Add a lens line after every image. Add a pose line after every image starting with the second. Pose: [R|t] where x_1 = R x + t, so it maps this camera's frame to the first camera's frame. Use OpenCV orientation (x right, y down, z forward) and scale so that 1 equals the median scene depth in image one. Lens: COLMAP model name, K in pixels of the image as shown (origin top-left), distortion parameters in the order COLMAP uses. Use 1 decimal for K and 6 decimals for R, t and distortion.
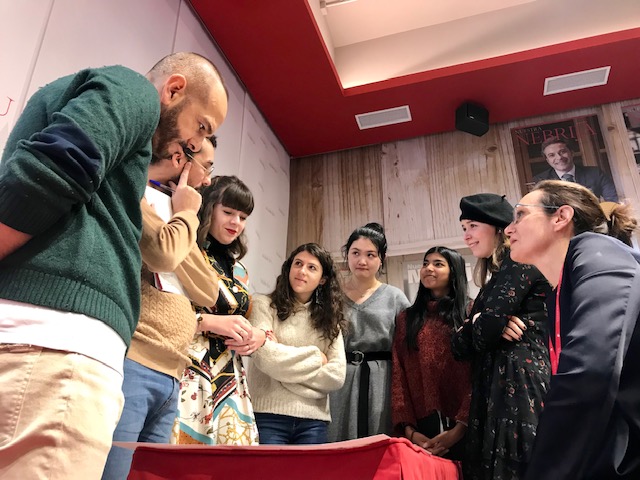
lens RADIAL K [[519.6, 0, 318.0], [0, 519.6, 239.9], [0, 0, 1]] dist [-0.014593, 0.003096]
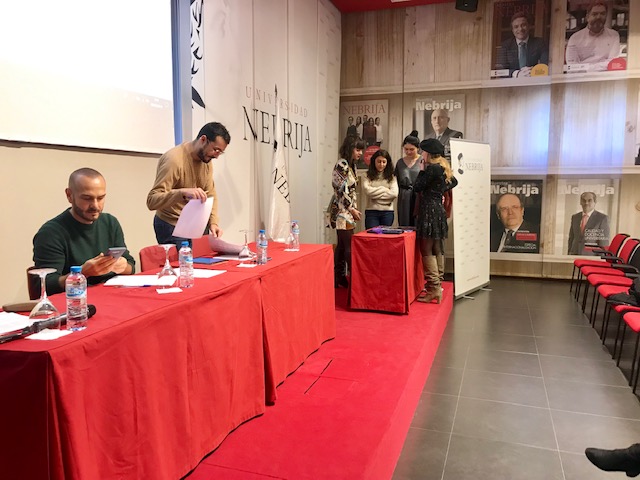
lens RADIAL K [[519.6, 0, 321.9], [0, 519.6, 238.4], [0, 0, 1]] dist [-0.014593, 0.003096]
pose [[0.999864, -0.006828, 0.014991, -0.149500], [-0.001600, 0.865494, 0.500916, -0.378165], [-0.016395, -0.500872, 0.865366, -0.619674]]
